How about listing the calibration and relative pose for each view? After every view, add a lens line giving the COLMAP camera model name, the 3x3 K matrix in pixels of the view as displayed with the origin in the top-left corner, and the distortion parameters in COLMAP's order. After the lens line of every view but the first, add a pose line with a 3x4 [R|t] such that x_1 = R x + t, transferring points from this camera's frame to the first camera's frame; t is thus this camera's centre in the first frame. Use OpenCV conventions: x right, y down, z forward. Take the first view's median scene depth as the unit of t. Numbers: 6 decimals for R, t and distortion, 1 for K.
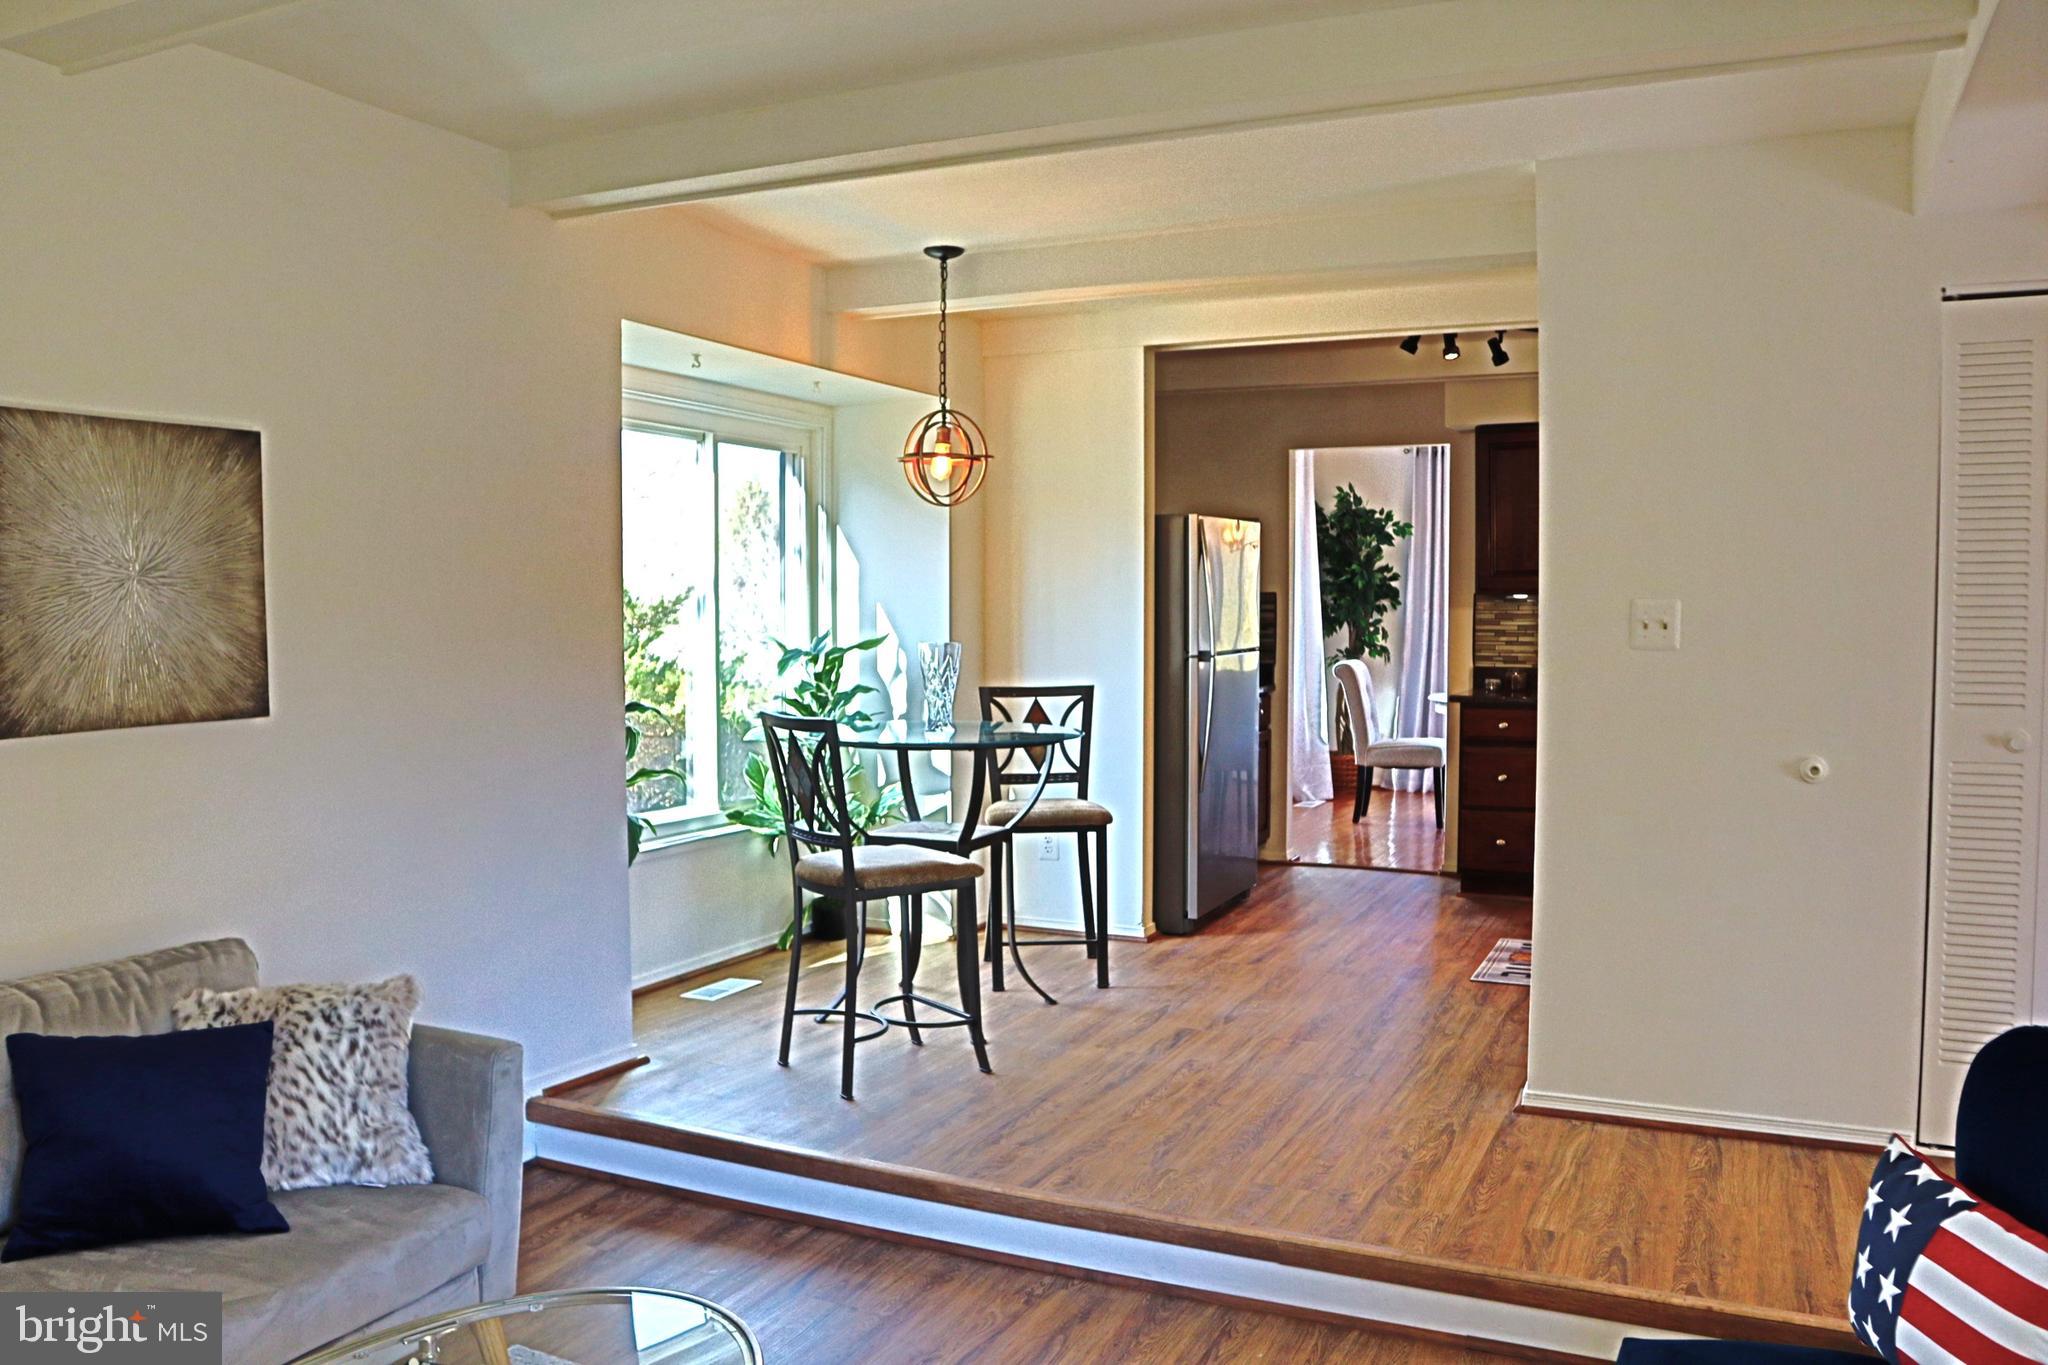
lens RADIAL K [[1530.2, 0, 1025.2], [0, 1530.2, 679.3], [0, 0, 1]] dist [-0.114325, 0.061848]
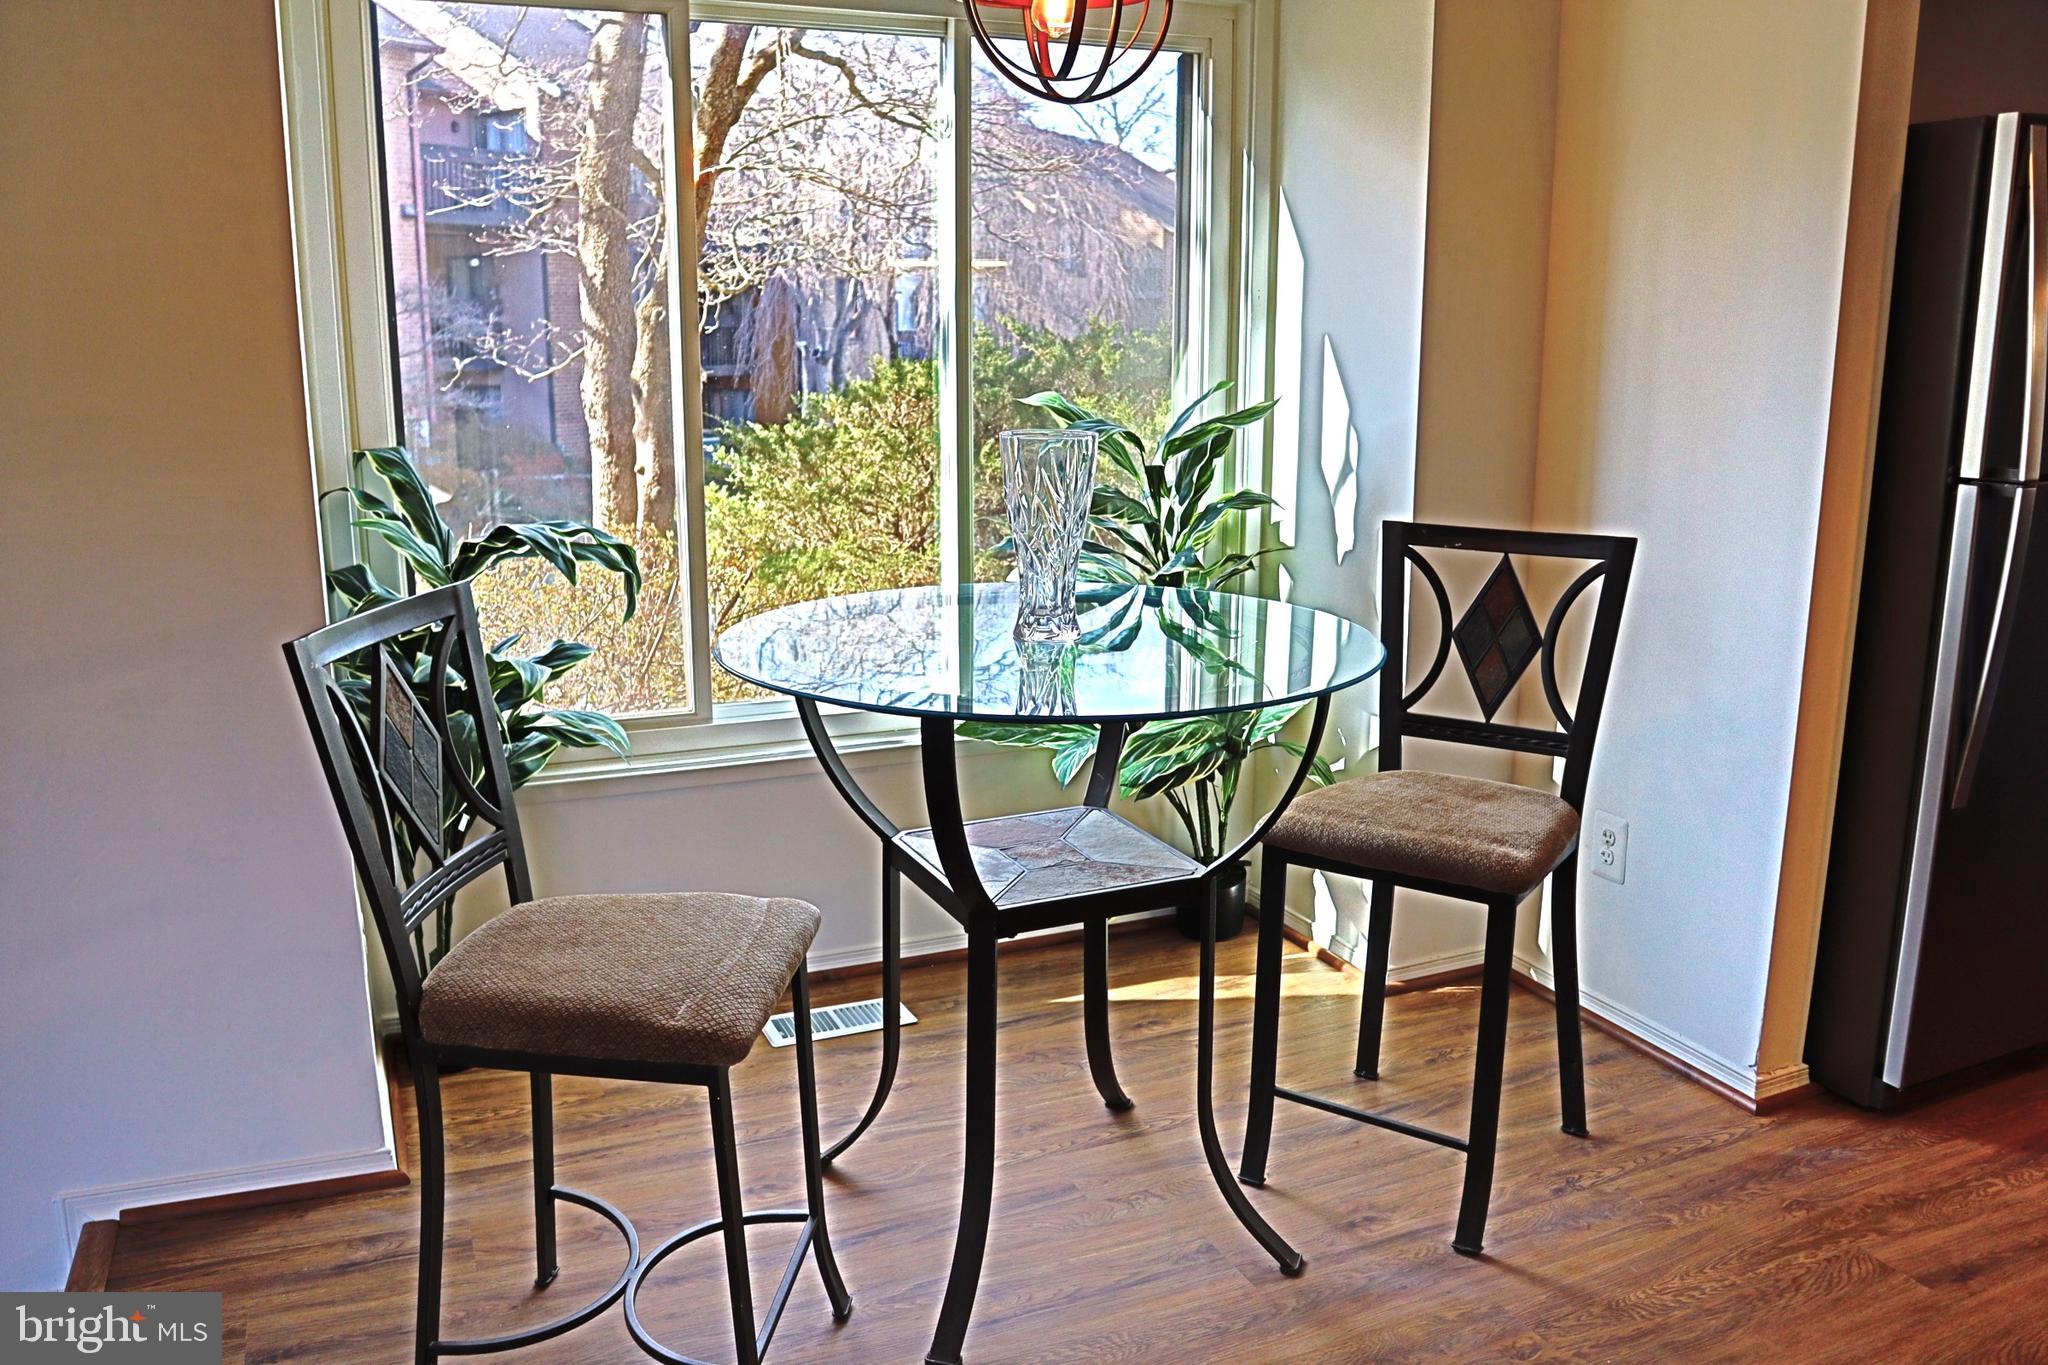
lens RADIAL K [[1530.2, 0, 1022.2], [0, 1530.2, 691.9], [0, 0, 1]] dist [-0.114325, 0.061848]
pose [[0.751095, 0.144630, -0.644158, 0.190904], [-0.027389, 0.981695, 0.188480, -0.028050], [0.659626, -0.123924, 0.741307, 0.574357]]
